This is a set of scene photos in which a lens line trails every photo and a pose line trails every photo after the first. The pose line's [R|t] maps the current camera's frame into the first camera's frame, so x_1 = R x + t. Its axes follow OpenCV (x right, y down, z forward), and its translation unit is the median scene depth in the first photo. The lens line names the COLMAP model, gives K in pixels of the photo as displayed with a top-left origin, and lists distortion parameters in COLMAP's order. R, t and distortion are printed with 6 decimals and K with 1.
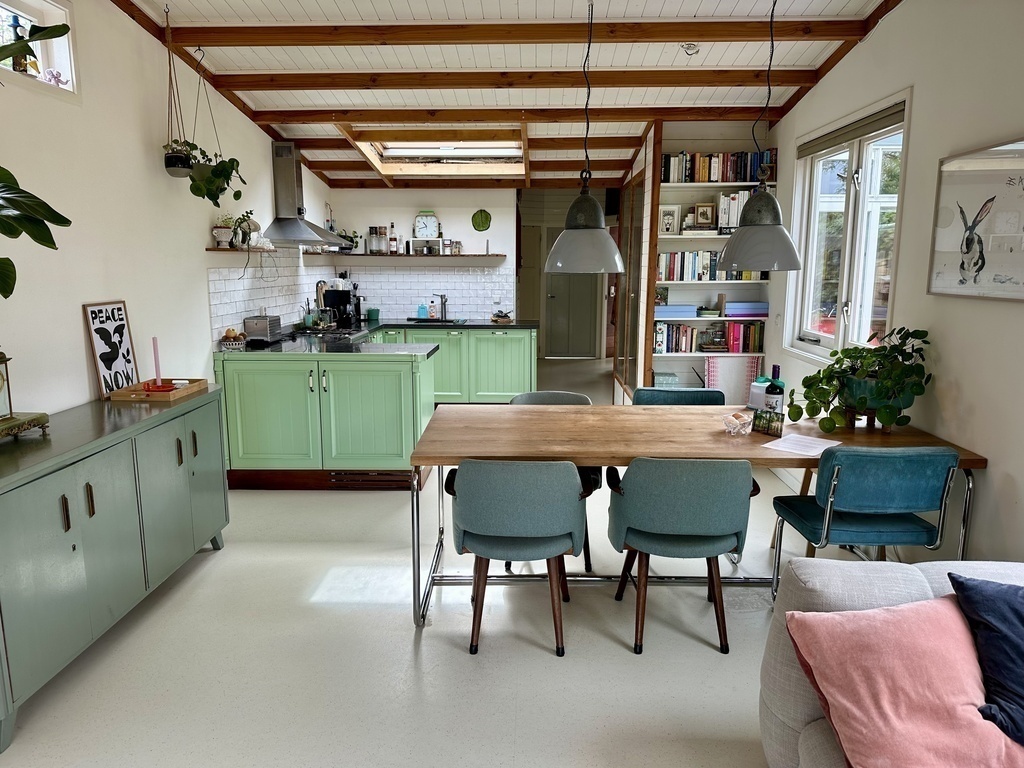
lens RADIAL K [[721.5, 0, 512.0], [0, 721.5, 384.0], [0, 0, 1]] dist [0.095707, -0.141361]
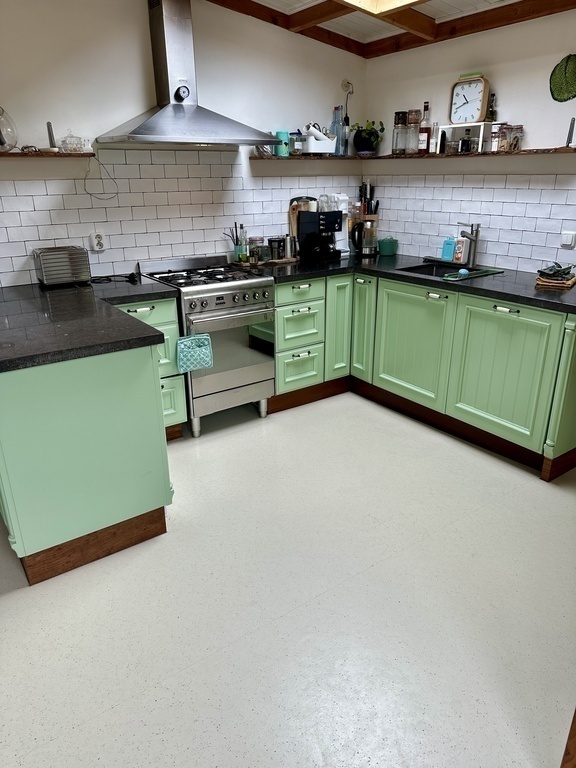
lens RADIAL K [[541.1, 0, 288.0], [0, 541.1, 384.0], [0, 0, 1]] dist [0.095707, -0.141361]
pose [[0.601739, 0.281756, -0.747344, 0.198168], [-0.122587, 0.957203, 0.262172, -0.103041], [0.789229, -0.066145, 0.610526, 0.629703]]
